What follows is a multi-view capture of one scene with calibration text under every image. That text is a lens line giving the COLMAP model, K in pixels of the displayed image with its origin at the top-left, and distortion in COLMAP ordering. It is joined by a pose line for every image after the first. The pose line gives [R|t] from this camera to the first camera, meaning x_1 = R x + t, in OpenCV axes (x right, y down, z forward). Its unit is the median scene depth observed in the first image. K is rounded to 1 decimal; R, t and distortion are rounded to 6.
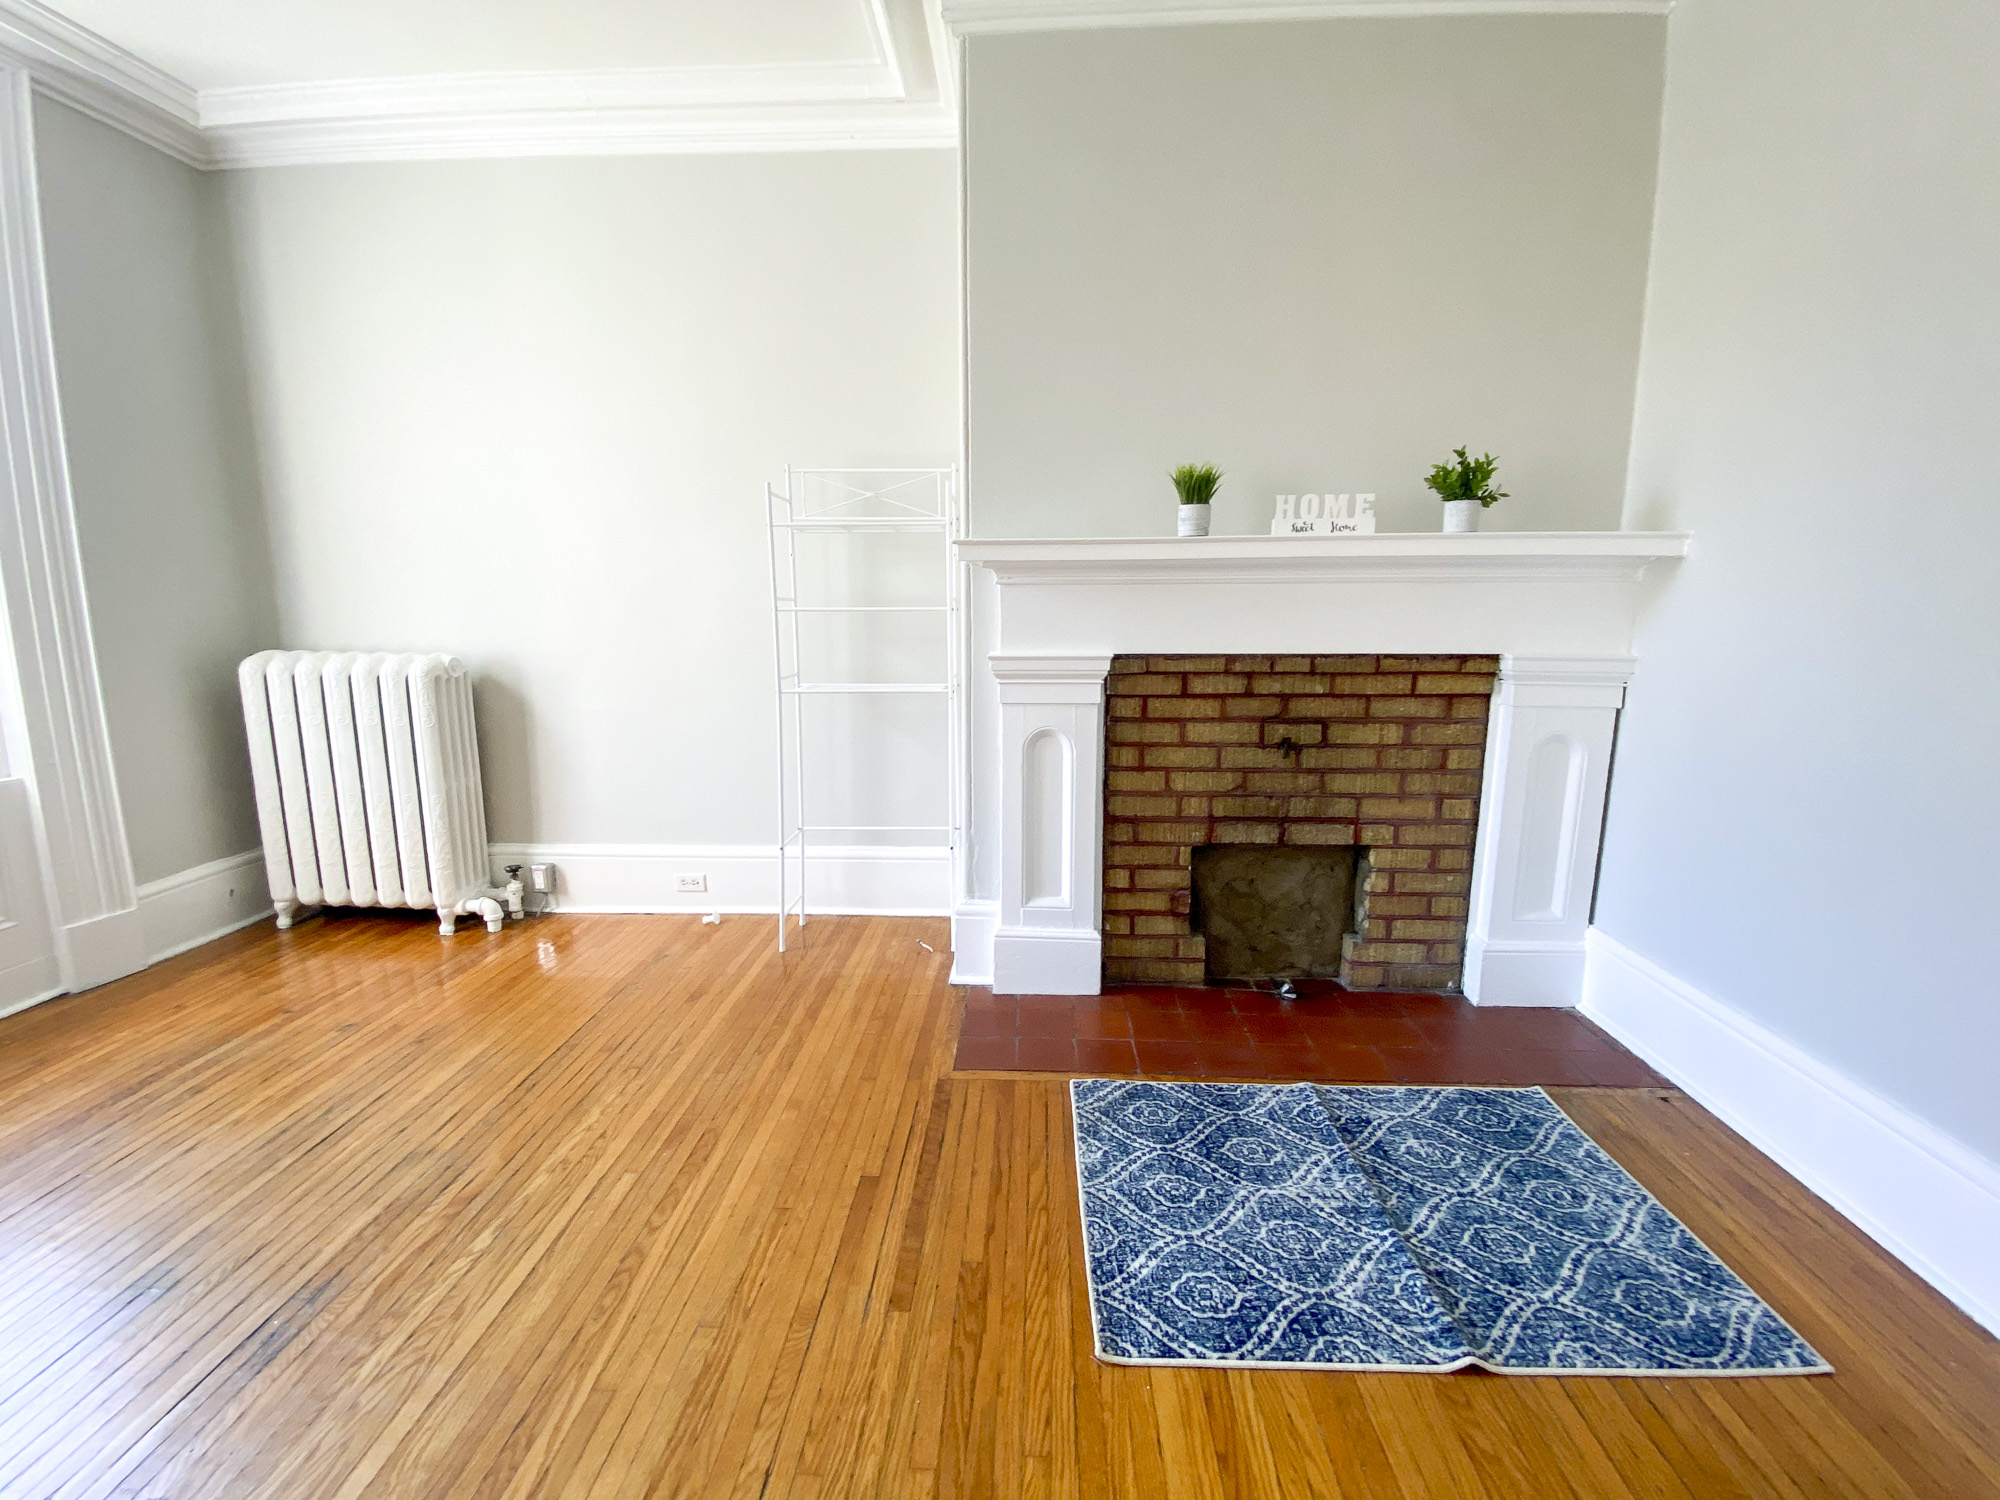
lens RADIAL K [[833.0, 0, 991.3], [0, 833.0, 743.8], [0, 0, 1]] dist [0.032191, -0.028110]
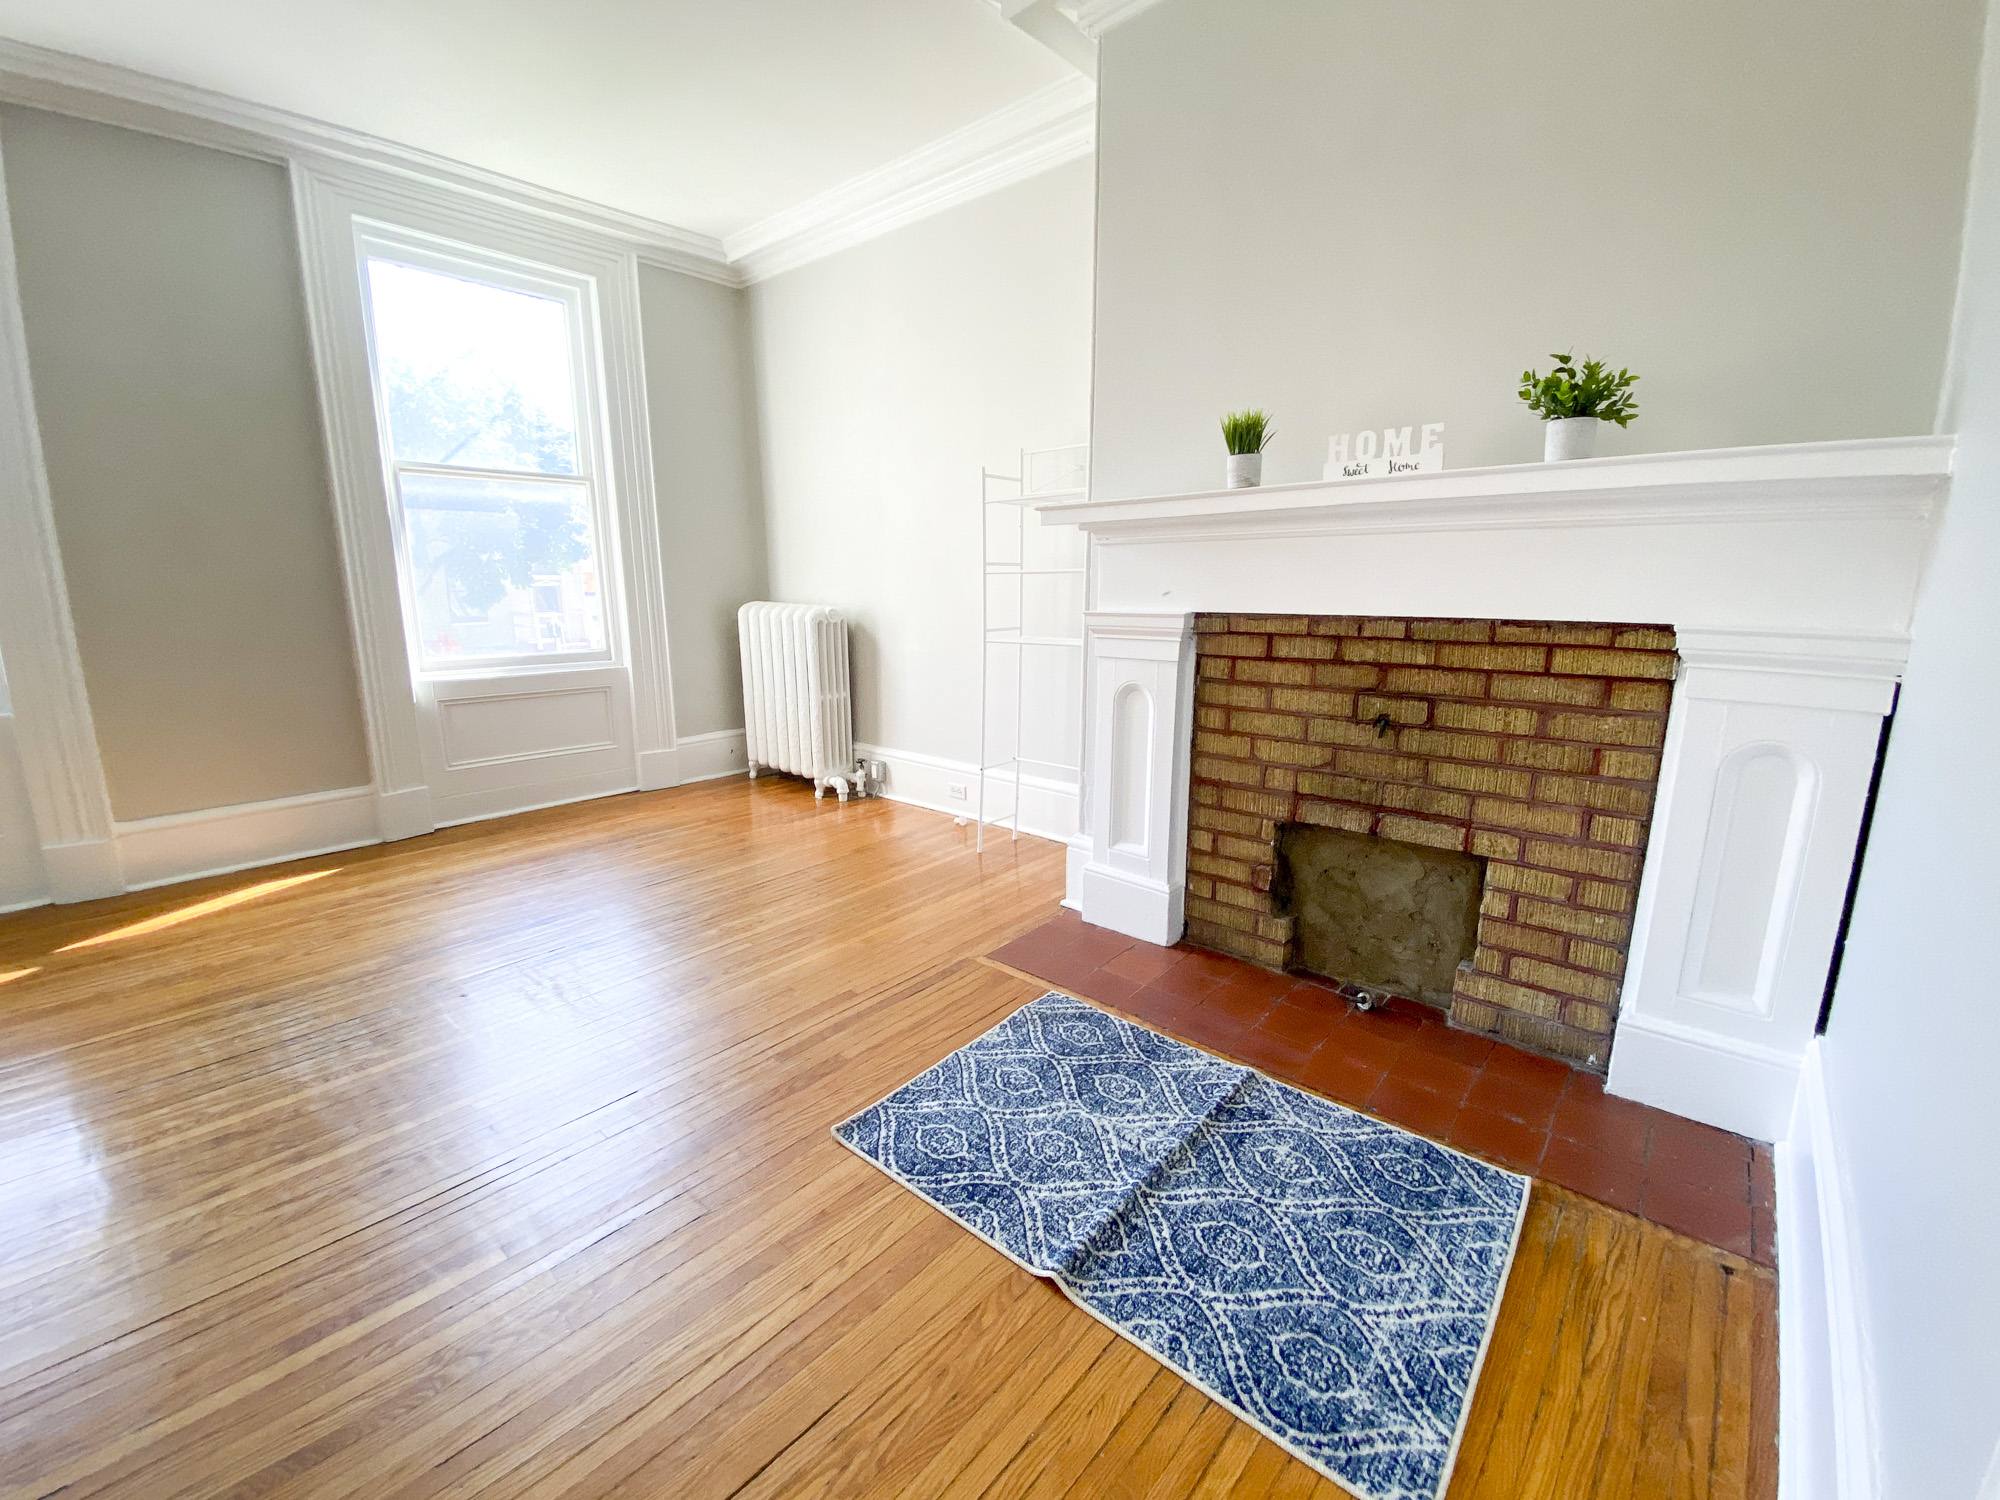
lens RADIAL K [[820.2, 0, 983.4], [0, 820.2, 747.2], [0, 0, 1]] dist [0.027785, -0.026737]
pose [[0.777873, 0.123600, -0.616147, 0.560738], [-0.098791, 0.992327, 0.074340, 0.004270], [0.620608, 0.003043, 0.784115, 0.068427]]
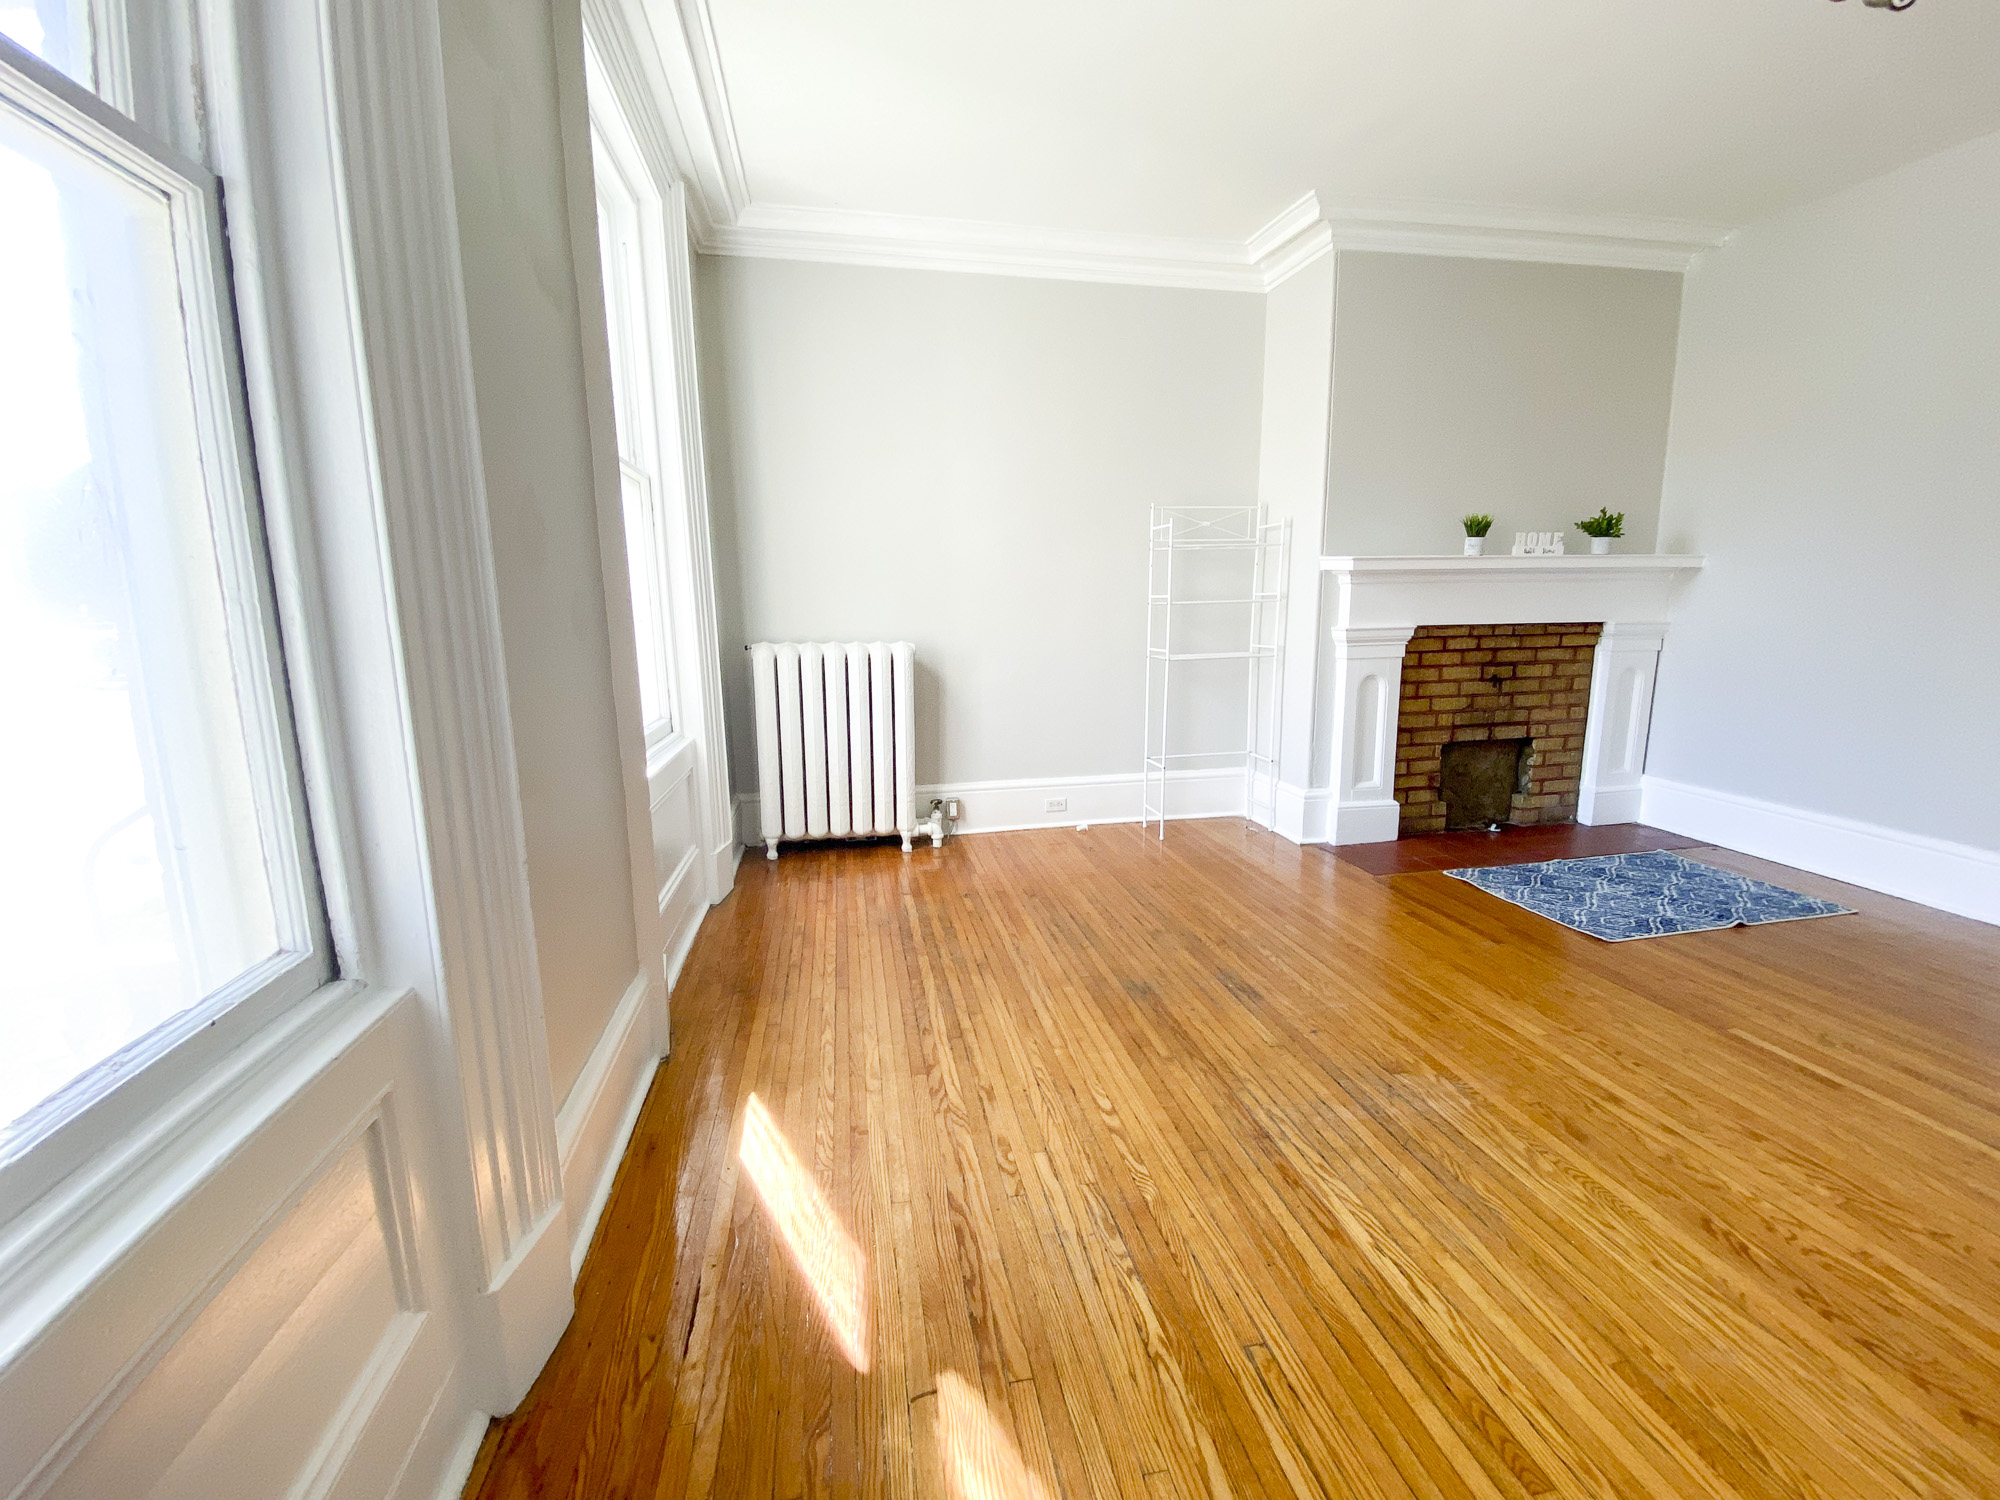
lens RADIAL K [[841.0, 0, 971.3], [0, 841.0, 748.2], [0, 0, 1]] dist [-0.024154, 0.000063]
pose [[0.975527, -0.053728, 0.213215, -1.027152], [0.052411, 0.998556, 0.011828, 0.064738], [-0.213542, -0.000364, 0.976934, -0.401360]]
